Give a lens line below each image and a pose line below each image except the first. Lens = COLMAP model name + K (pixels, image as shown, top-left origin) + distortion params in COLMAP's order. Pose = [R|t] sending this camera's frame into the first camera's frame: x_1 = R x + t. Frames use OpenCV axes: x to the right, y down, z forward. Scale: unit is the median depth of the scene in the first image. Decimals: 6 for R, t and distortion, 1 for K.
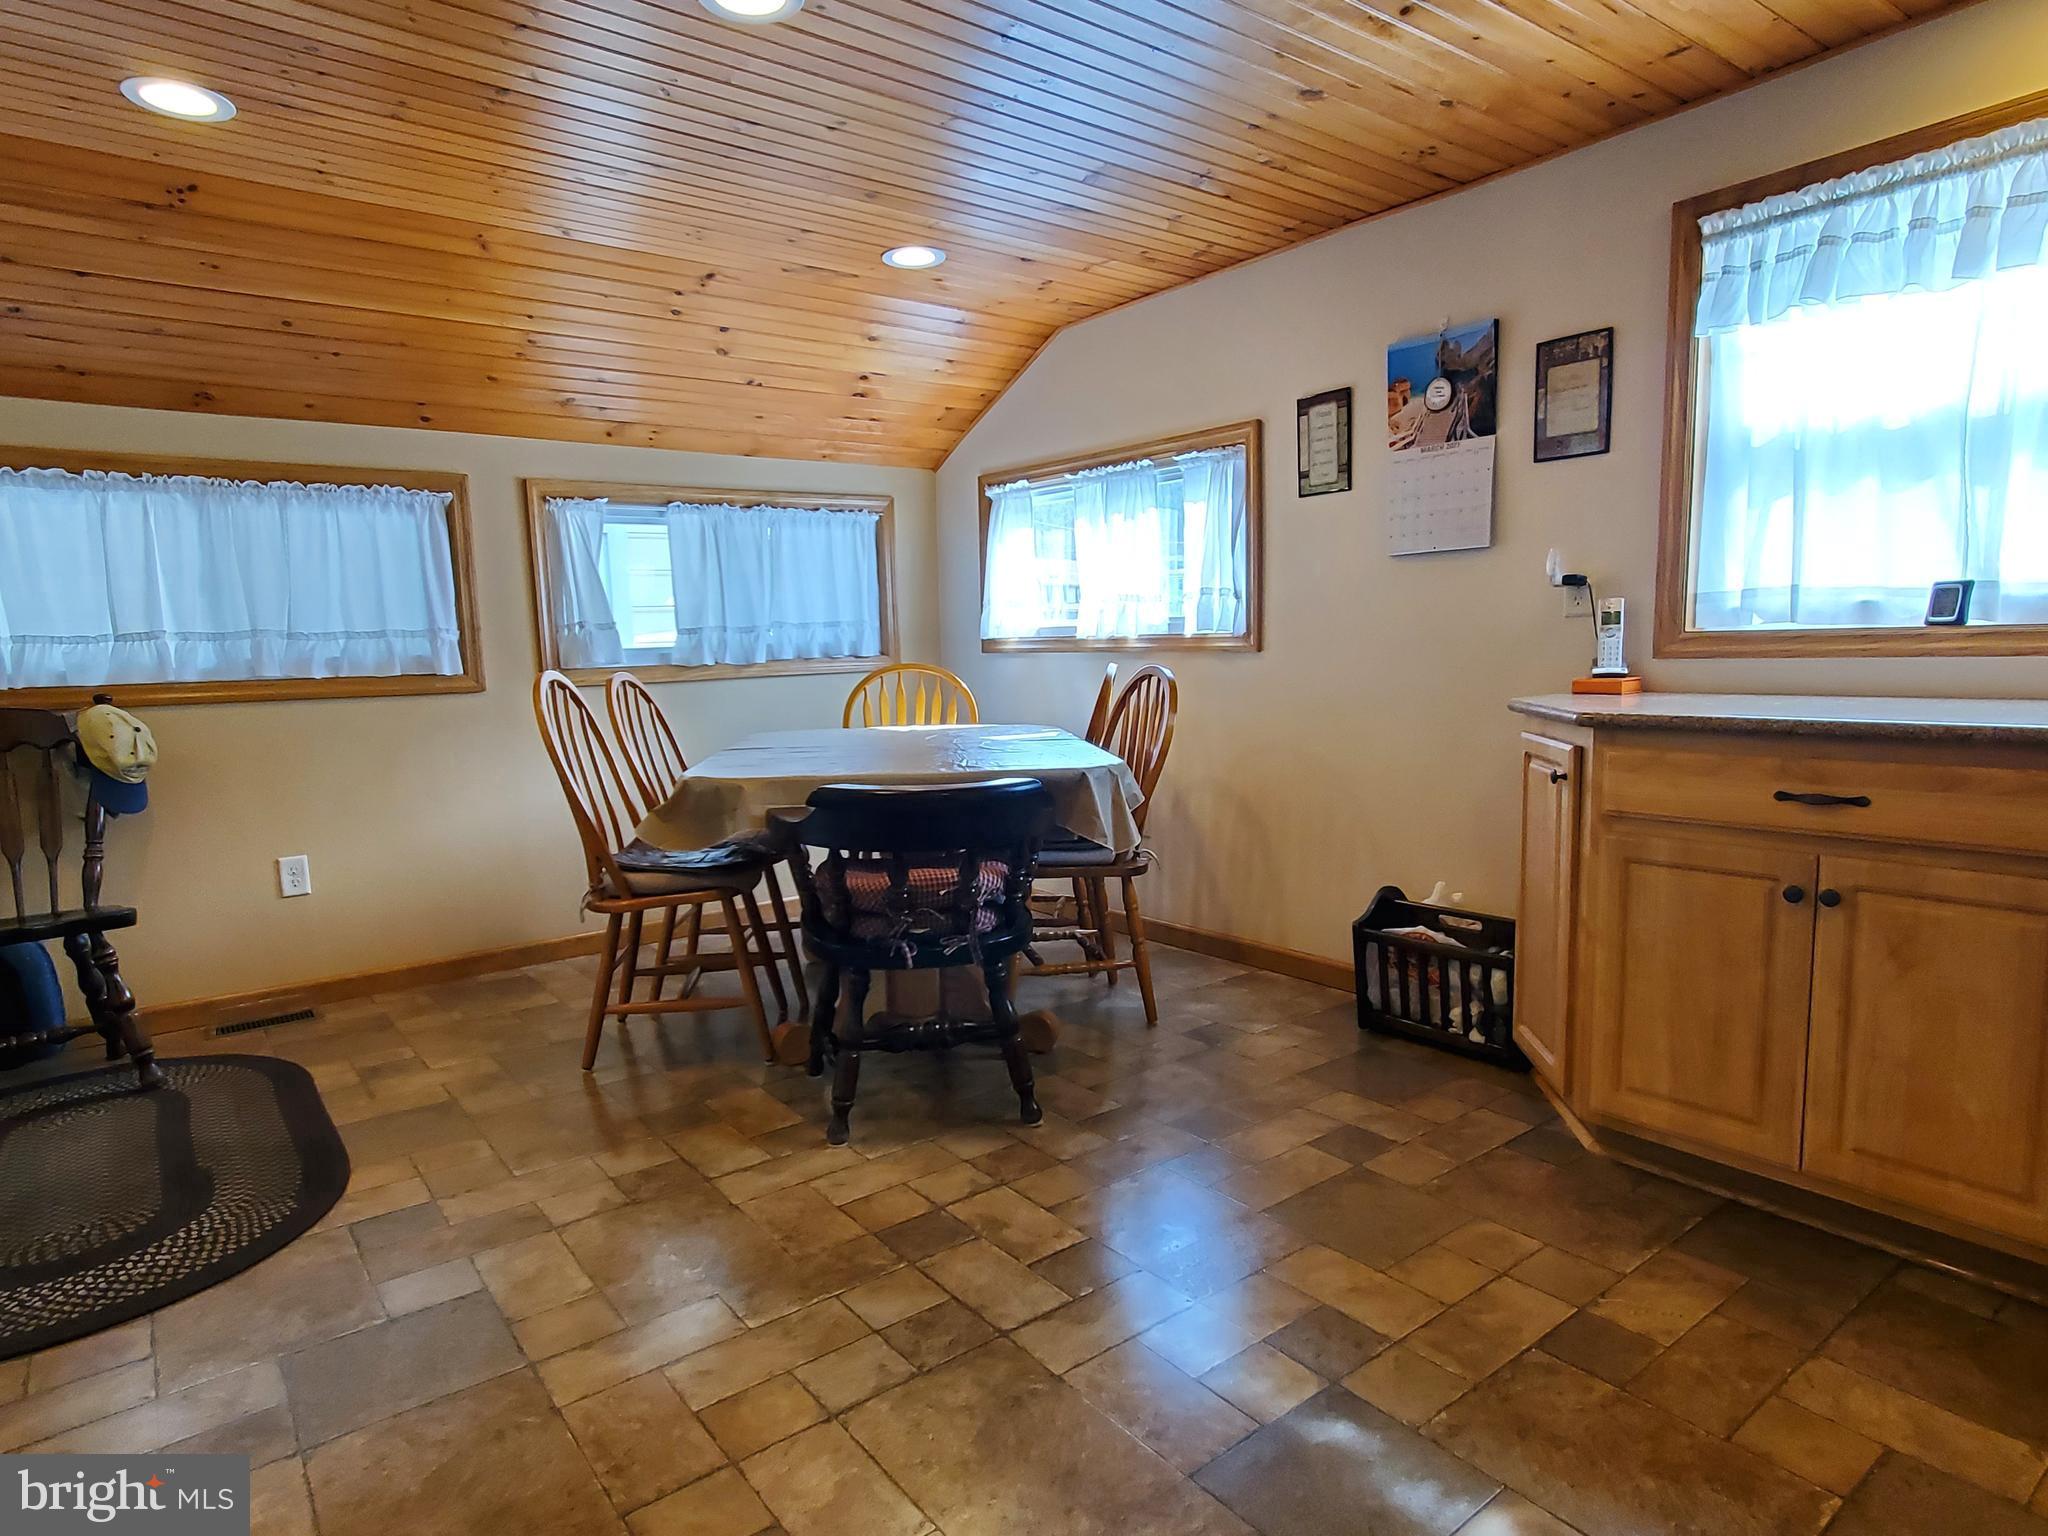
lens RADIAL K [[1155.2, 0, 1008.4], [0, 1155.2, 787.5], [0, 0, 1]] dist [0.003707, 0.002054]
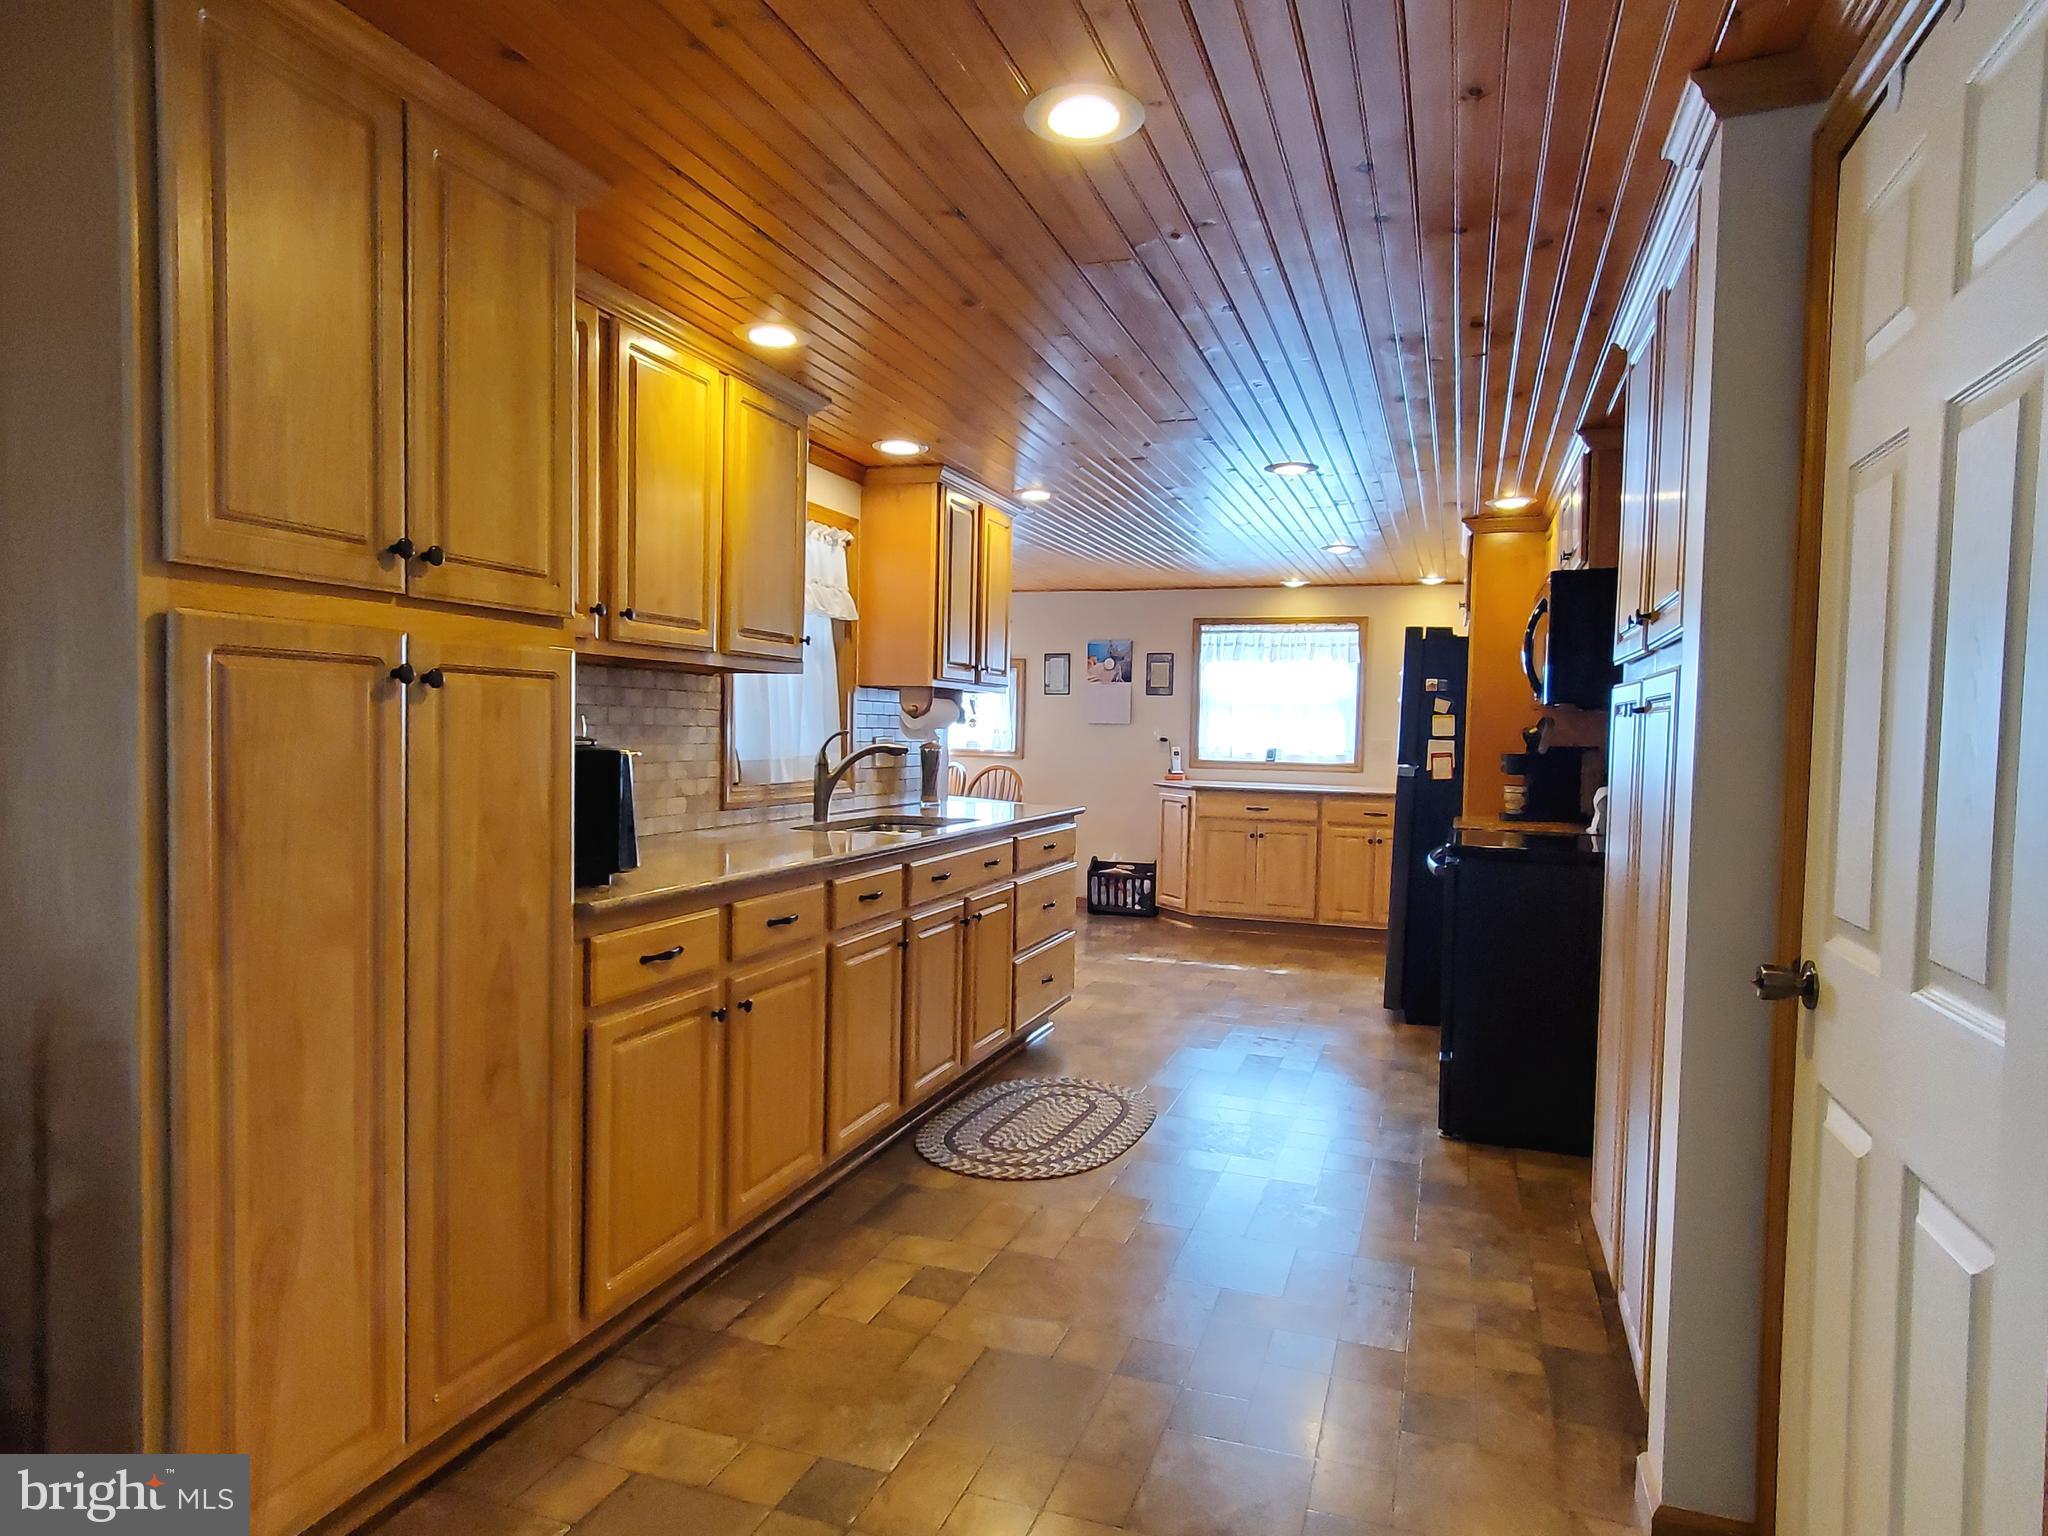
lens RADIAL K [[1181.0, 0, 1010.2], [0, 1181.0, 777.6], [0, 0, 1]] dist [0.005582, 0.002966]
pose [[0.837833, 0.021973, 0.545484, -1.408833], [0.024295, 0.996699, -0.077465, 0.127718], [-0.545386, 0.078155, 0.834534, -1.201468]]
